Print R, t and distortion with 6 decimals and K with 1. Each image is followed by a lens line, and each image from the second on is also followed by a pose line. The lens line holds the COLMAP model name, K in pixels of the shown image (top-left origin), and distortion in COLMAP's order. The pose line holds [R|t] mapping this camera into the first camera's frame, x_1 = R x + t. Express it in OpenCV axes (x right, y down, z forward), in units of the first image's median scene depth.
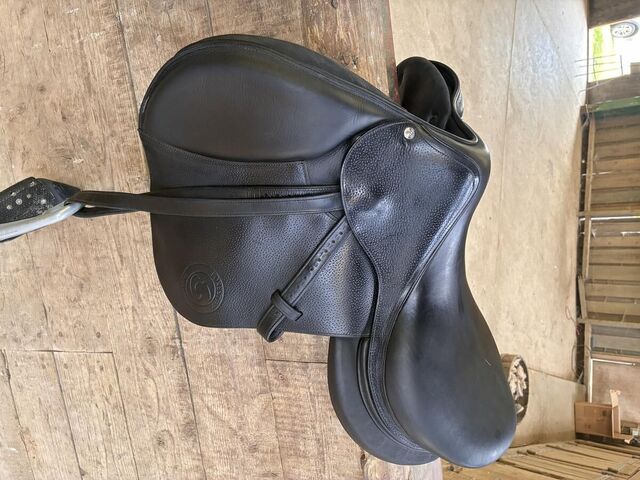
lens RADIAL K [[494.6, 0, 317.7], [0, 494.6, 233.2], [0, 0, 1]] dist [0.036087, -0.080368]
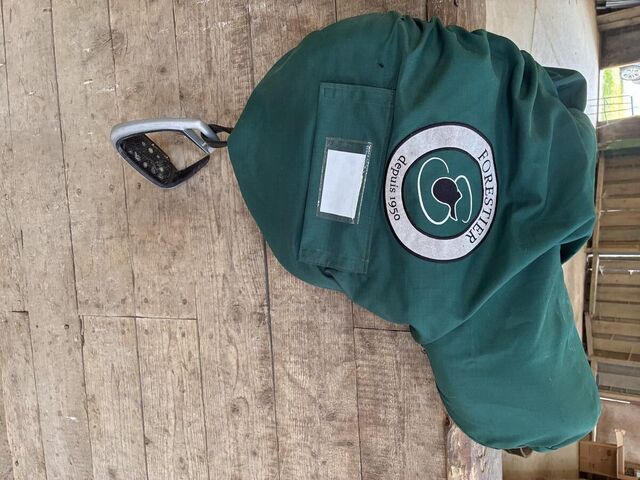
lens RADIAL K [[494.6, 0, 303.7], [0, 494.6, 221.6], [0, 0, 1]] dist [0.036087, -0.080368]
pose [[0.998079, 0.060275, -0.014333, -0.187383], [-0.061246, 0.994796, -0.081428, 0.107985], [0.009350, 0.082149, 0.996576, -0.072123]]
